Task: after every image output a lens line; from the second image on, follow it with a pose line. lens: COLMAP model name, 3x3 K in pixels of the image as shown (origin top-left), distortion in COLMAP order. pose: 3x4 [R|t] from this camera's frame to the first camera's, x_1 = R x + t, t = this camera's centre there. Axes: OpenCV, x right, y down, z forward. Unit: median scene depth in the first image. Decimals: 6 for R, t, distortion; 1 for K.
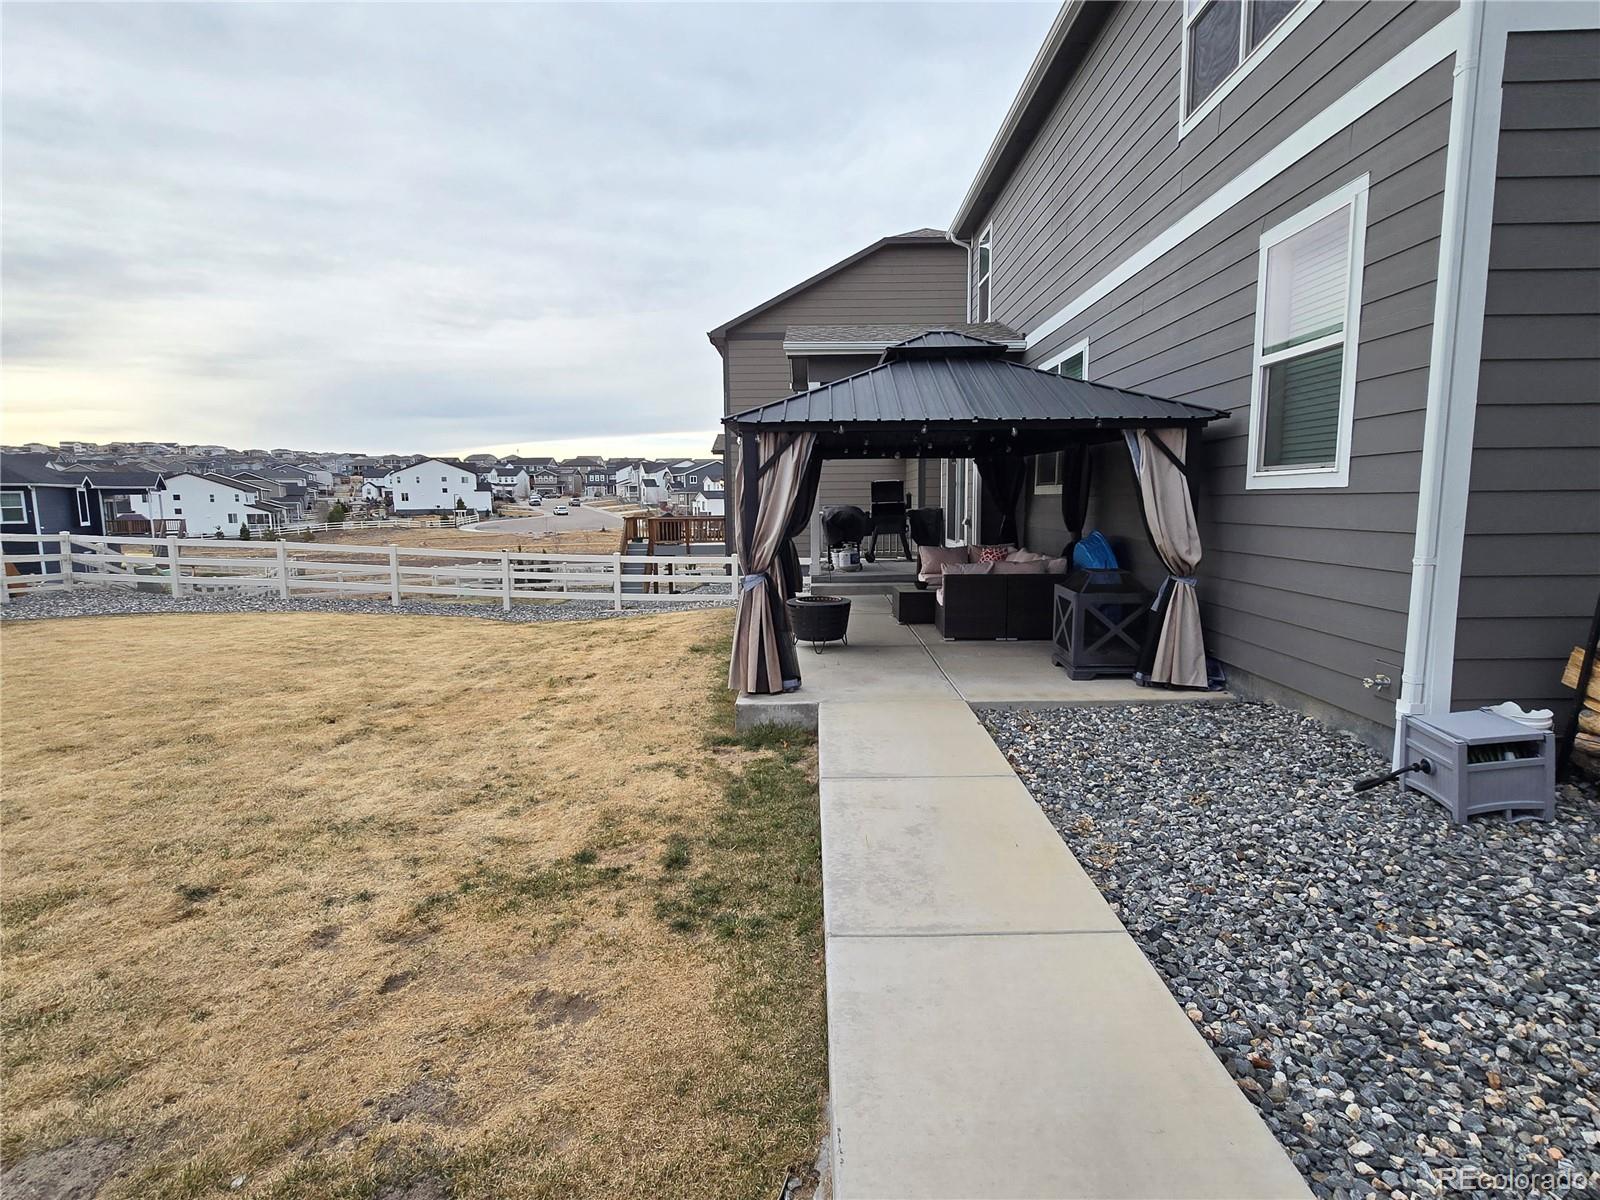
lens RADIAL K [[813.6, 0, 807.1], [0, 813.6, 604.1], [0, 0, 1]] dist [0.000218, -0.000491]
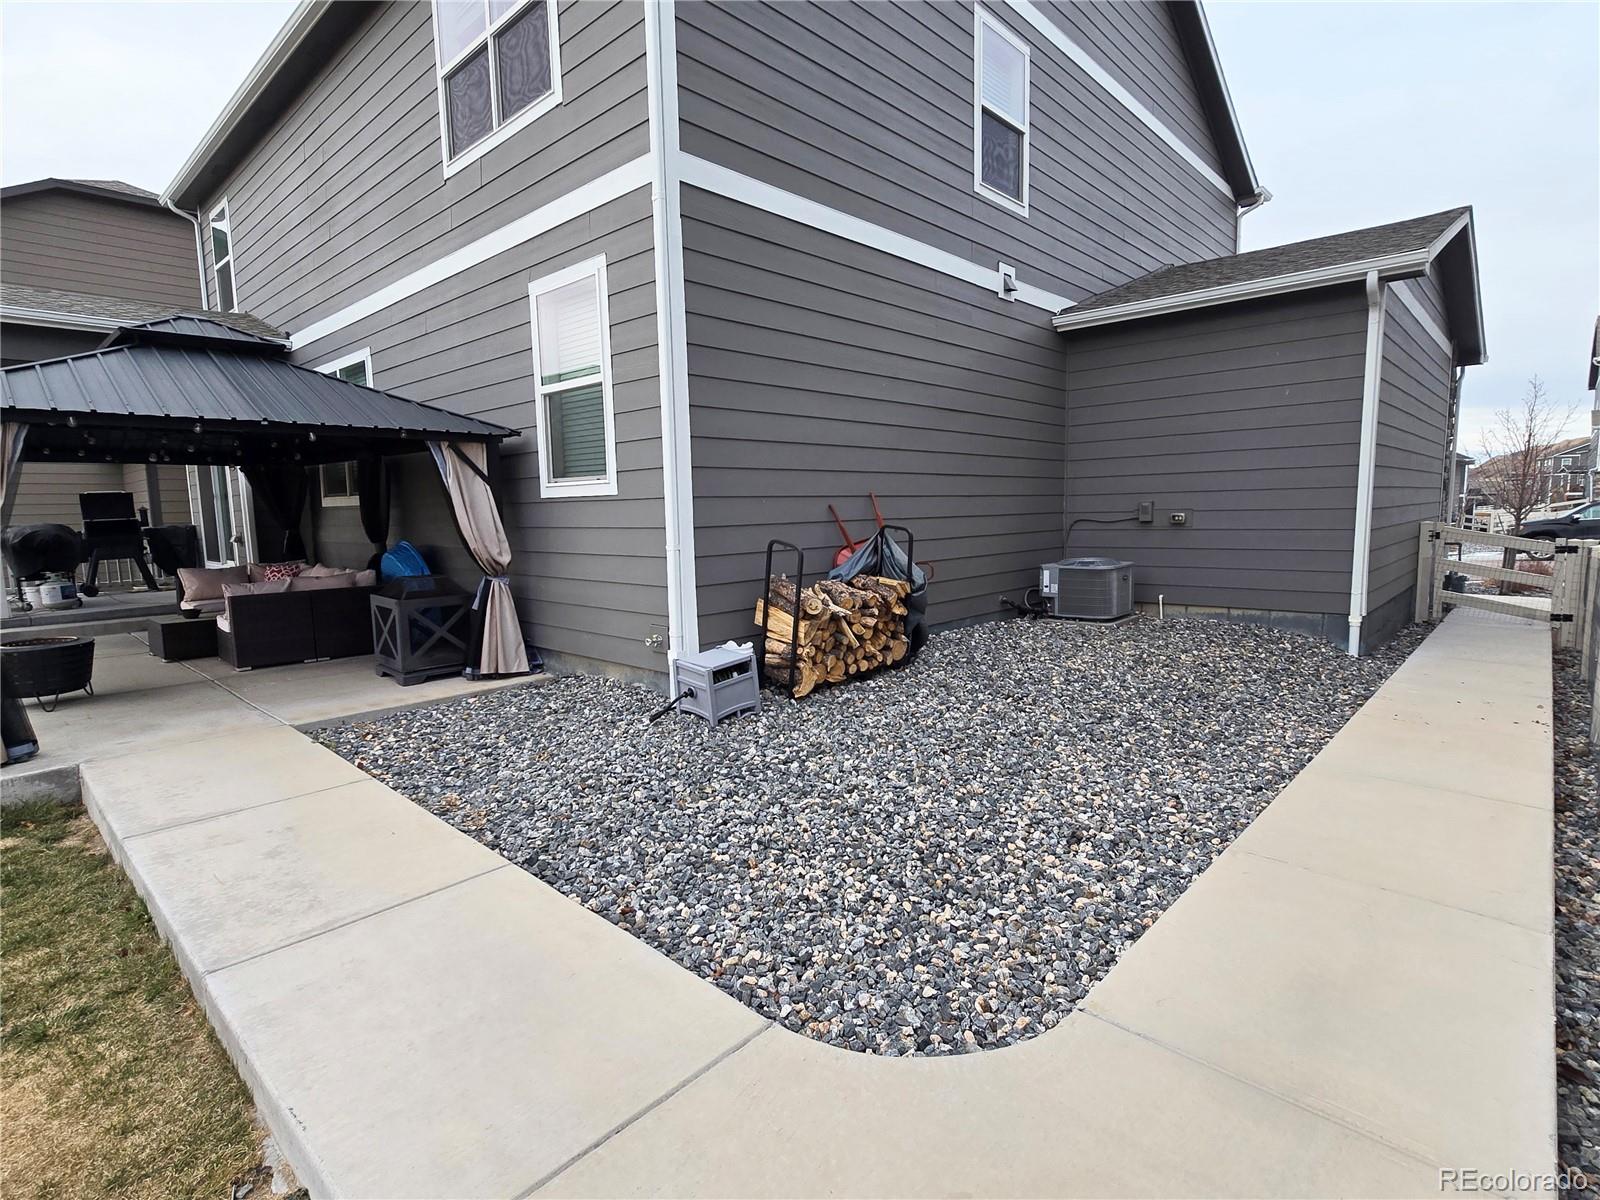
lens RADIAL K [[813.6, 0, 807.1], [0, 813.6, 604.1], [0, 0, 1]] dist [0.000218, -0.000491]
pose [[0.675872, -0.091550, 0.731311, -0.089655], [0.106494, 0.993973, 0.026010, 0.026406], [-0.729285, 0.060300, 0.681548, -0.085131]]
